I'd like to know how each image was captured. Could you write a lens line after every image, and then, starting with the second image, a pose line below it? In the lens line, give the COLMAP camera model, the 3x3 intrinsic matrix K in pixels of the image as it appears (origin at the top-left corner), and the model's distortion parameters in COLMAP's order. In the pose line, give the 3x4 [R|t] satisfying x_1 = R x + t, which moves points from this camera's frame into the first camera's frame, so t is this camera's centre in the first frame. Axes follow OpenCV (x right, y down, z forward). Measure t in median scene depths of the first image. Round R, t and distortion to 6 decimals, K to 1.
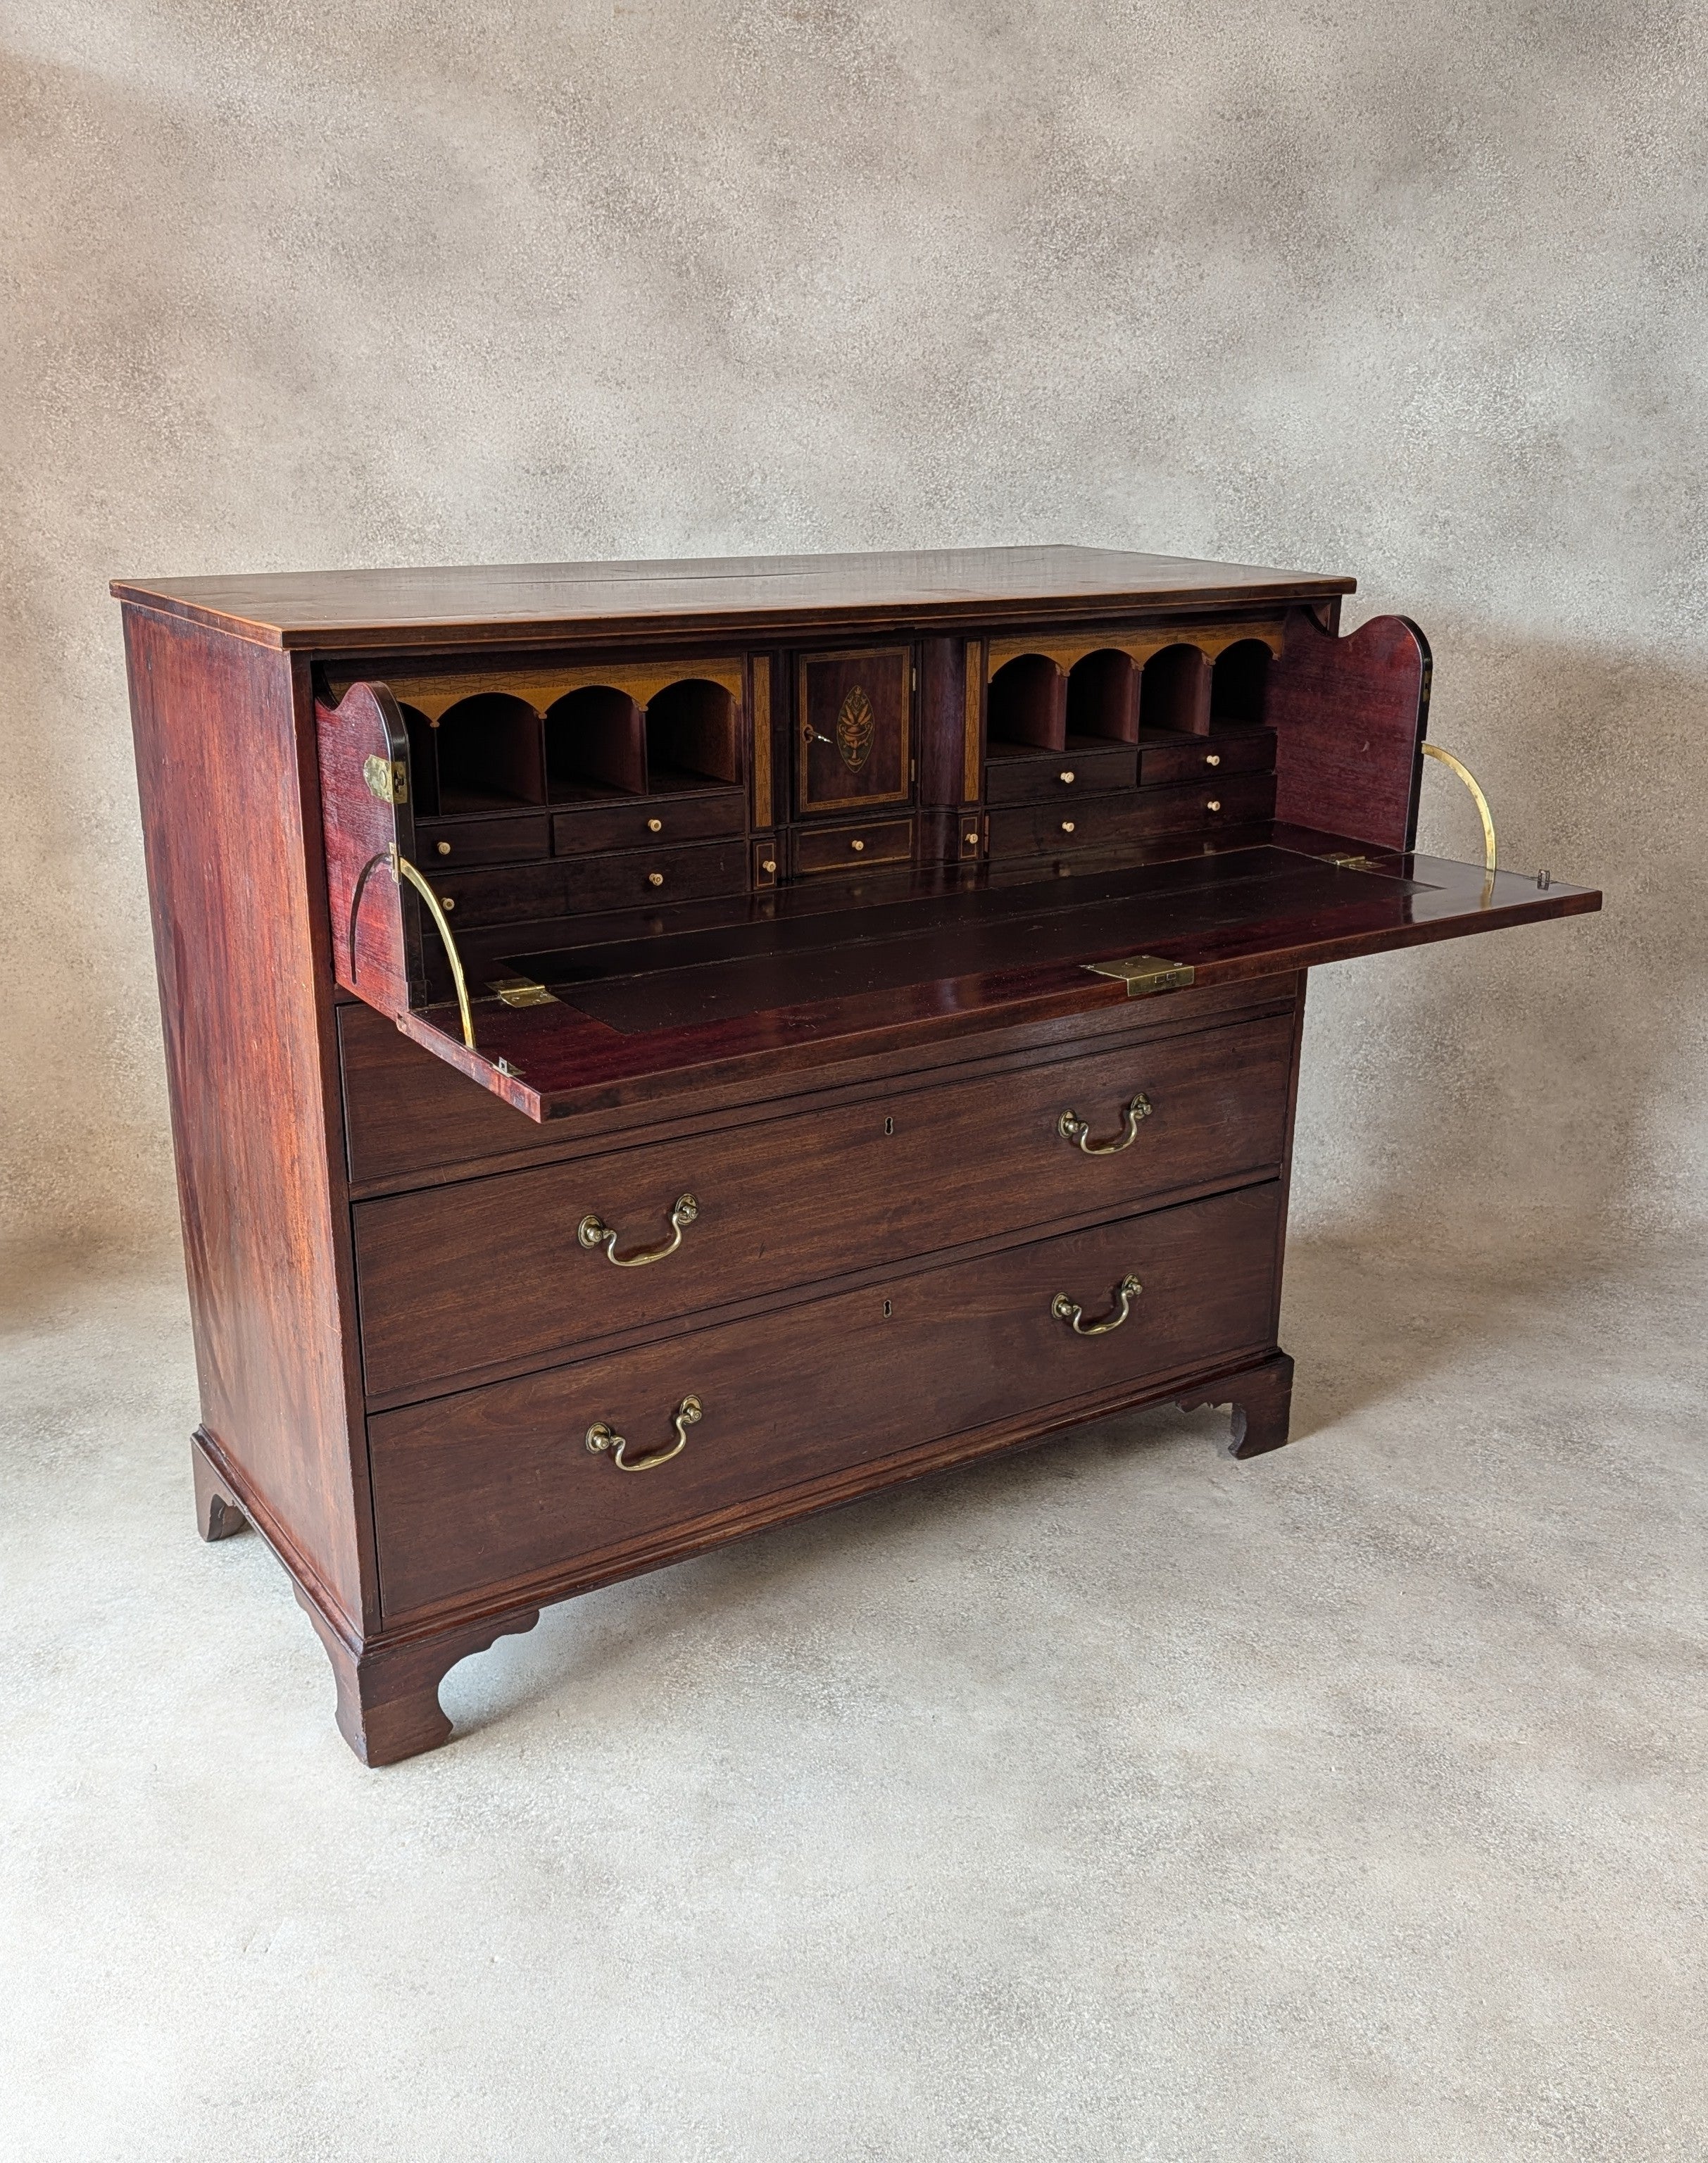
lens RADIAL K [[2047.1, 0, 854.9], [0, 2047.1, 1058.9], [0, 0, 1]] dist [0.026860, 0.000000]
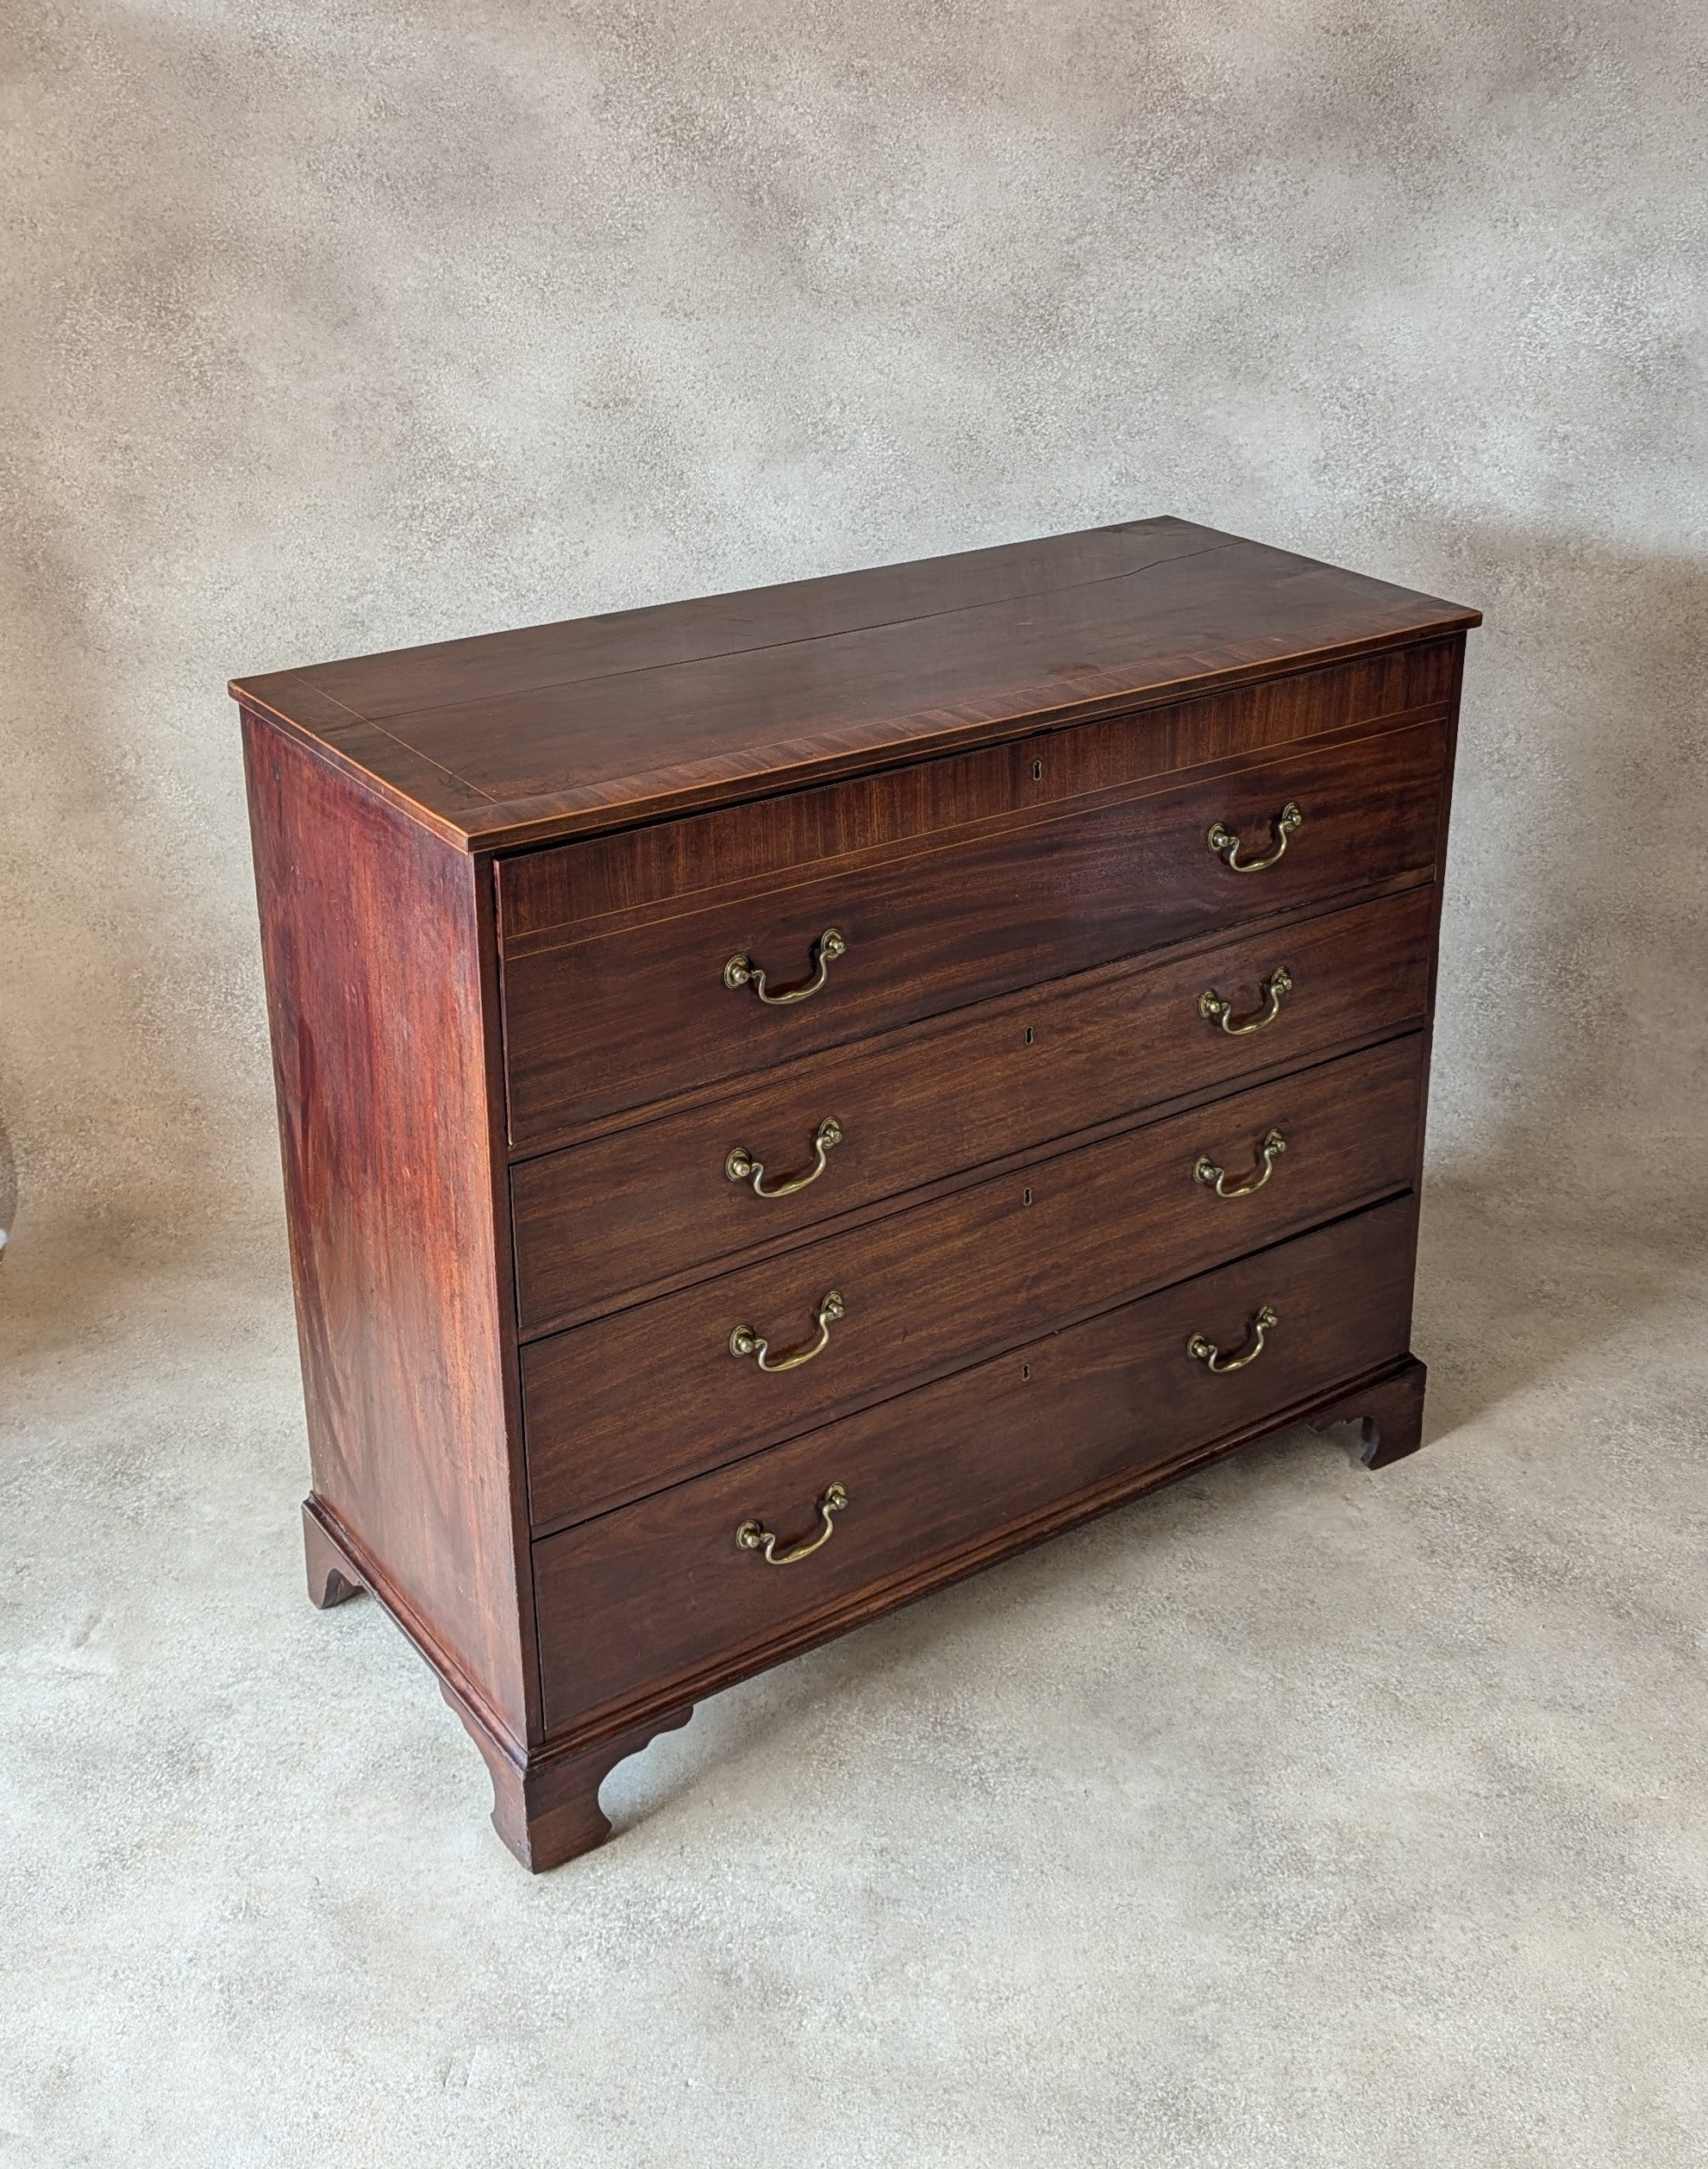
lens RADIAL K [[2499.0, 0, 946.2], [0, 2499.0, 788.5], [0, 0, 1]] dist [0.015712, 0.000000]
pose [[0.998833, -0.021324, 0.043345, -0.068223], [0.019858, 0.999226, 0.033966, -0.199918], [-0.044035, -0.033065, 0.998483, -0.192225]]
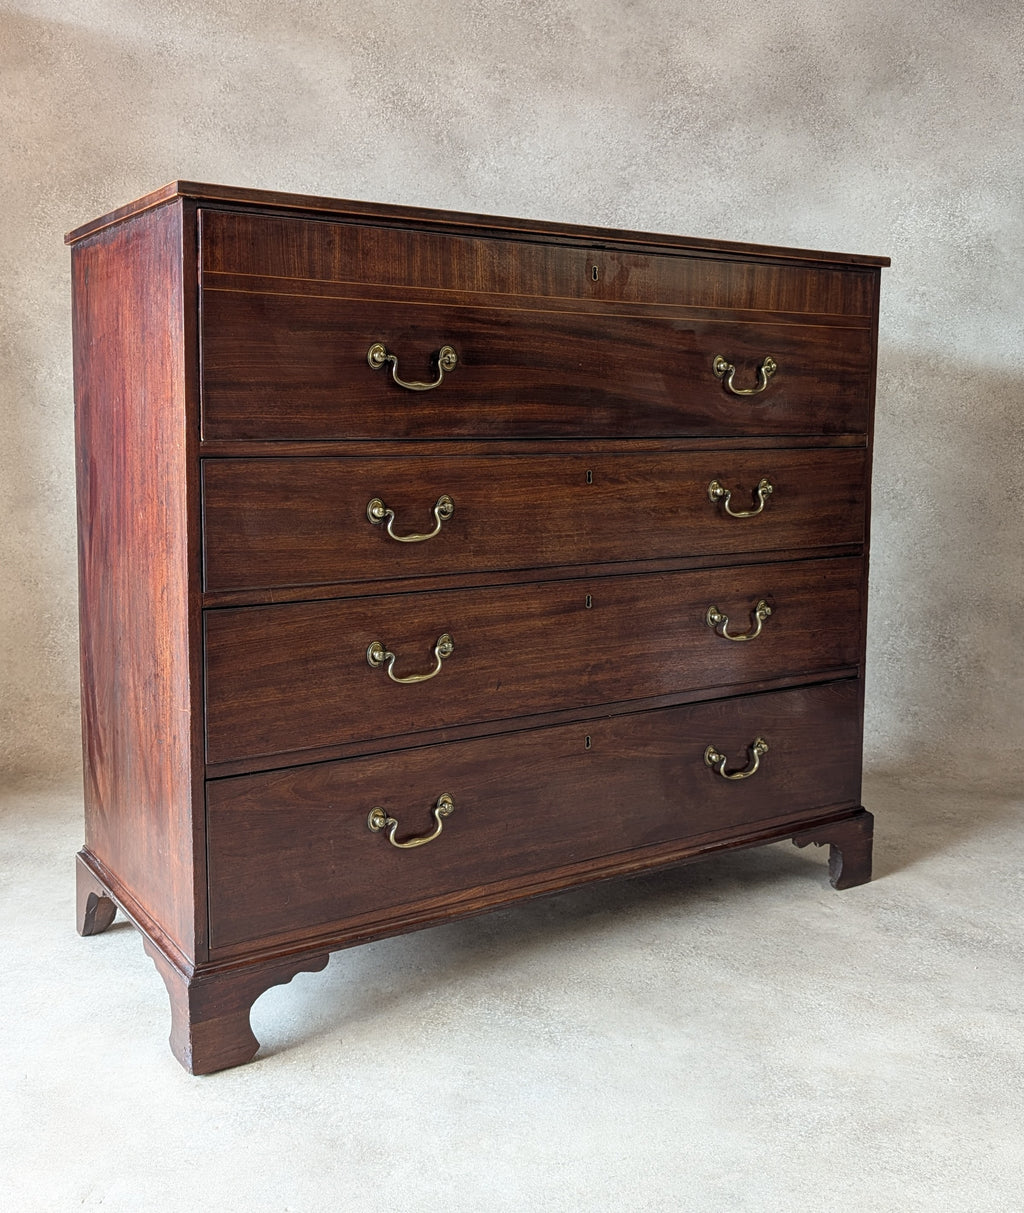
lens RADIAL K [[1242.7, 0, 510.9], [0, 1242.7, 525.3], [0, 0, 1]] dist [0.013376, 0.000000]
pose [[0.999983, -0.002740, -0.005194, -0.030816], [0.001541, 0.975897, -0.218225, 0.161347], [0.005666, 0.218214, 0.975885, 0.153800]]
